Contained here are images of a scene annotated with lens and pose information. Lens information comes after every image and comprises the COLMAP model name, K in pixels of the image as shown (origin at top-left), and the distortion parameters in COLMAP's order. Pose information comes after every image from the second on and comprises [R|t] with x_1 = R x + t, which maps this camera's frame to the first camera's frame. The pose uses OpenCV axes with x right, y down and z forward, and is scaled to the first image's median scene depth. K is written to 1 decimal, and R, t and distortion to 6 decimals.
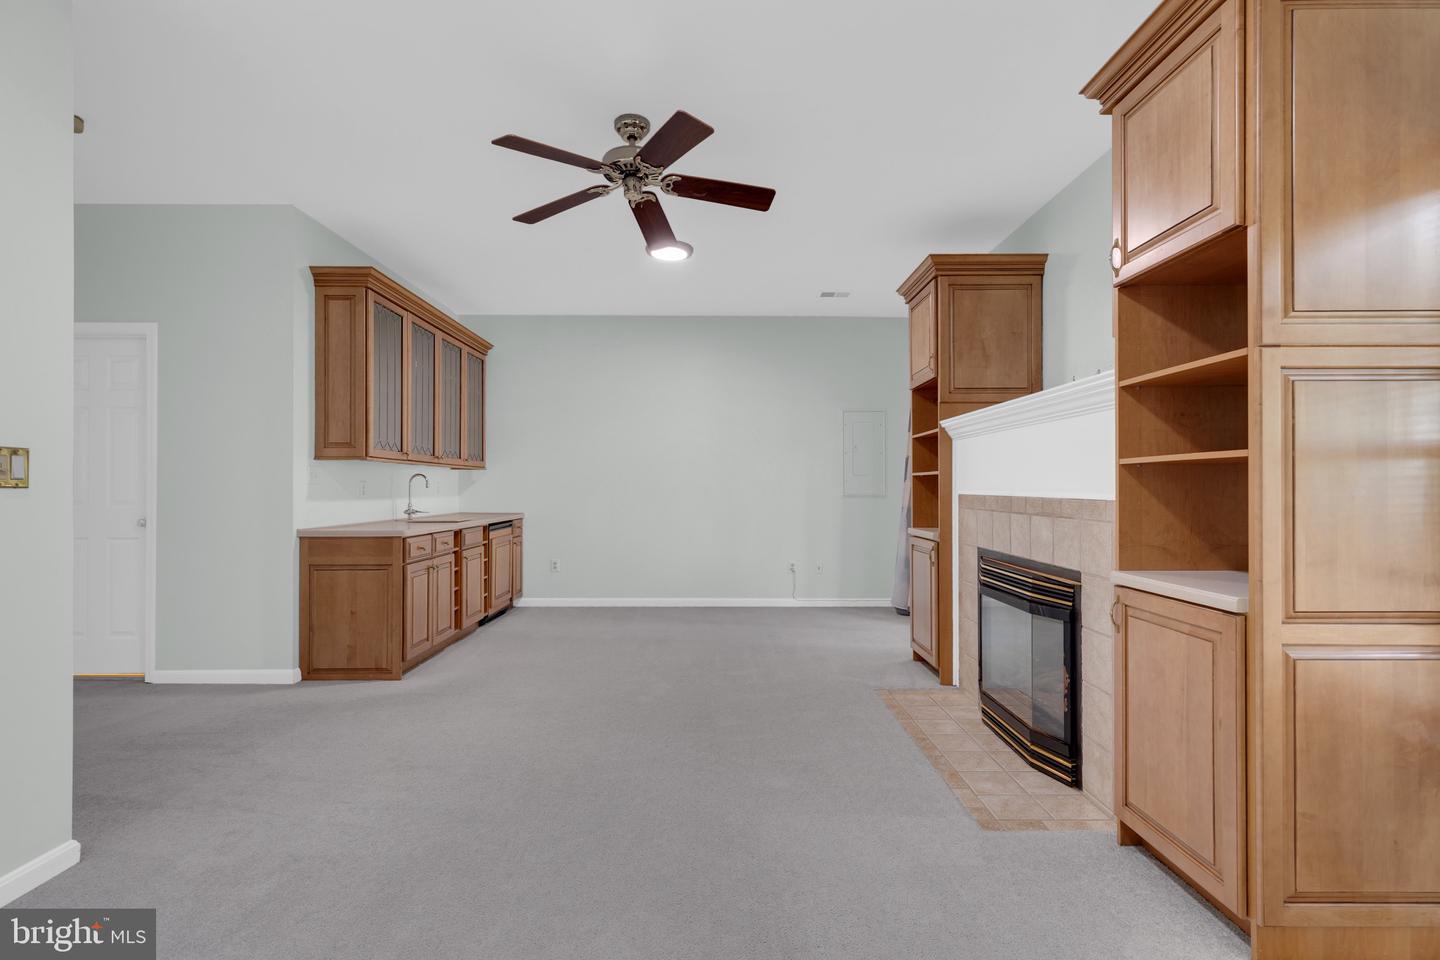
lens RADIAL K [[666.5, 0, 718.4], [0, 666.5, 483.4], [0, 0, 1]] dist [0.022019, -0.000258]
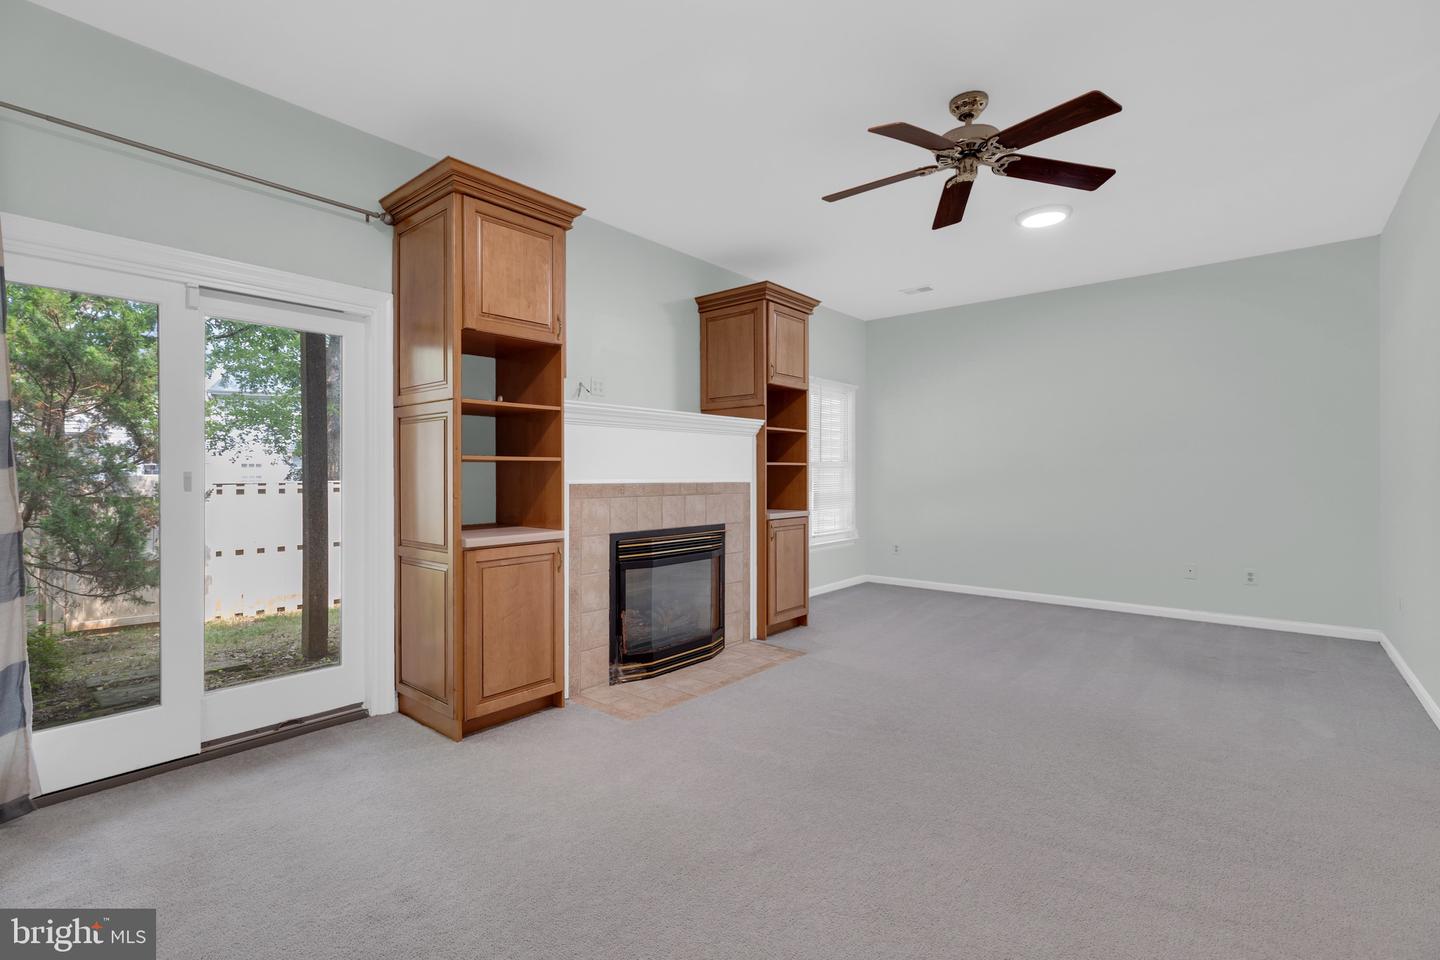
lens RADIAL K [[666.5, 0, 712.9], [0, 666.5, 475.1], [0, 0, 1]] dist [0.022019, -0.000258]
pose [[-0.763624, -0.000427, 0.645661, -0.515282], [-0.001574, 0.999998, -0.001200, 0.006122], [-0.645659, -0.001932, -0.763624, 2.152890]]
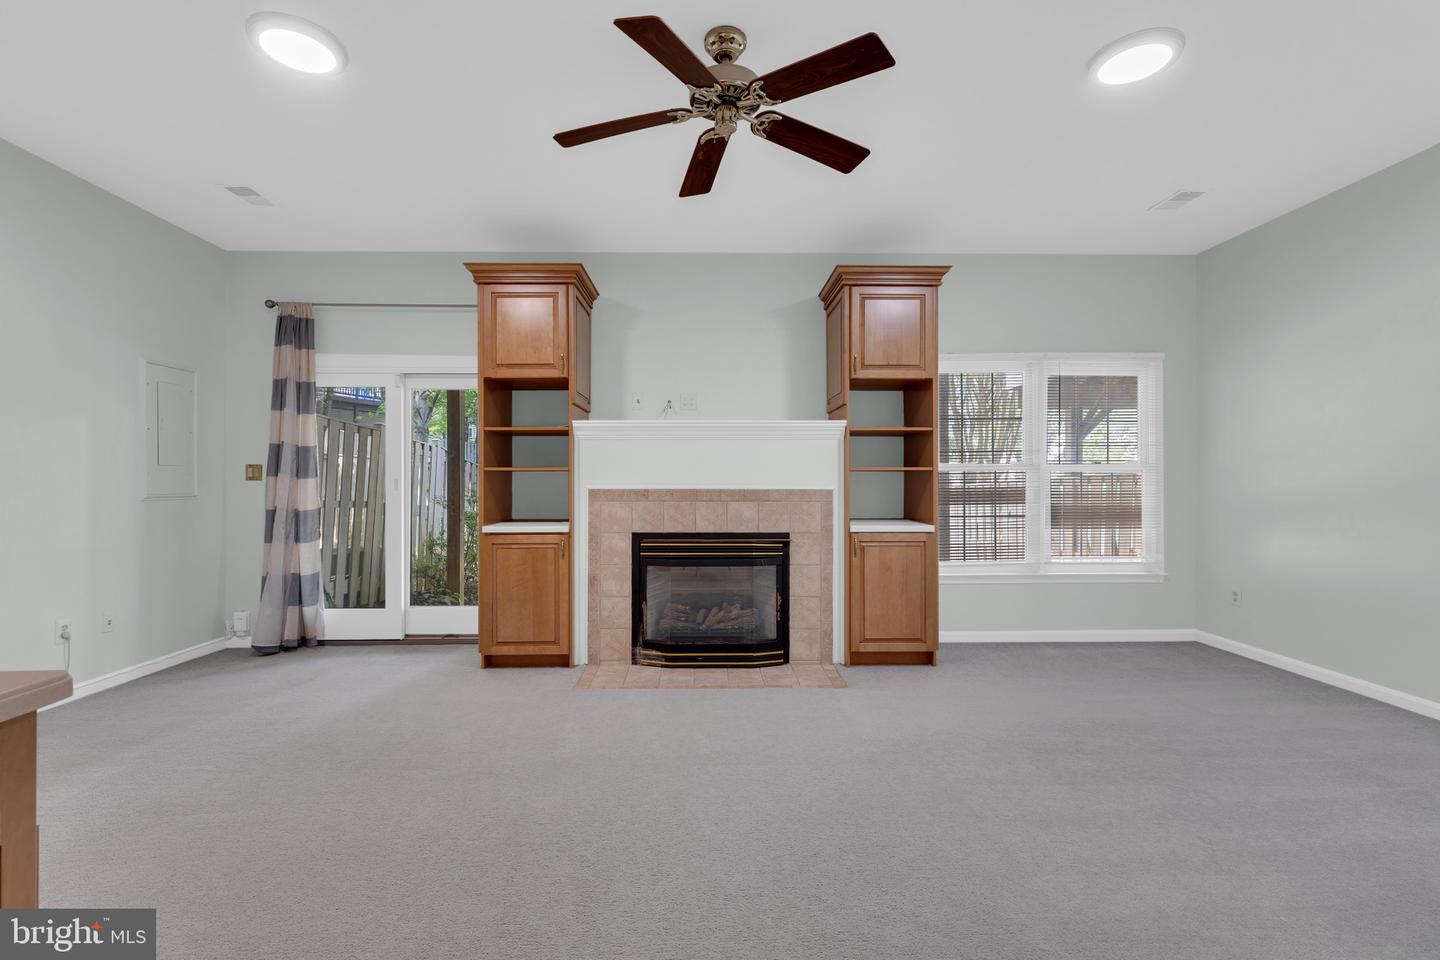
lens RADIAL K [[666.5, 0, 712.2], [0, 666.5, 478.1], [0, 0, 1]] dist [0.022019, -0.000258]
pose [[-0.007589, 0.009434, 0.999927, -1.030773], [-0.003616, 0.999949, -0.009462, 0.010677], [-0.999965, -0.003687, -0.007554, 1.103518]]
